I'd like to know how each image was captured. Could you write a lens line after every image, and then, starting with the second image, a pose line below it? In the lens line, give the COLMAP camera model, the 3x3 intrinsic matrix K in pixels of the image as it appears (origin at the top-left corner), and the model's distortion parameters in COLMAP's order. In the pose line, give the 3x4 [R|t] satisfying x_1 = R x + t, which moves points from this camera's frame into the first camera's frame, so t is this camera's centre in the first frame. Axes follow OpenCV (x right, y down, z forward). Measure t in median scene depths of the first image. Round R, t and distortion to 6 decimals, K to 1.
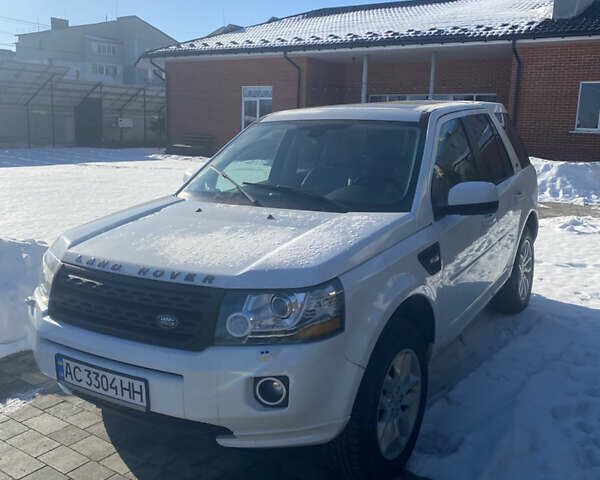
lens RADIAL K [[575.4, 0, 300.0], [0, 575.4, 240.0], [0, 0, 1]] dist [0.002620, -0.014728]
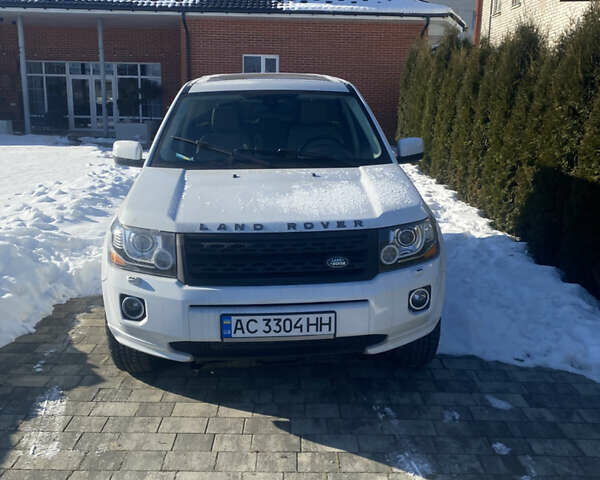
lens RADIAL K [[575.4, 0, 300.0], [0, 575.4, 240.0], [0, 0, 1]] dist [0.002620, -0.014728]
pose [[0.832276, -0.136236, 0.537361, -0.915426], [0.108648, 0.990620, 0.082873, -0.012288], [-0.543610, -0.010590, 0.839271, 0.027968]]
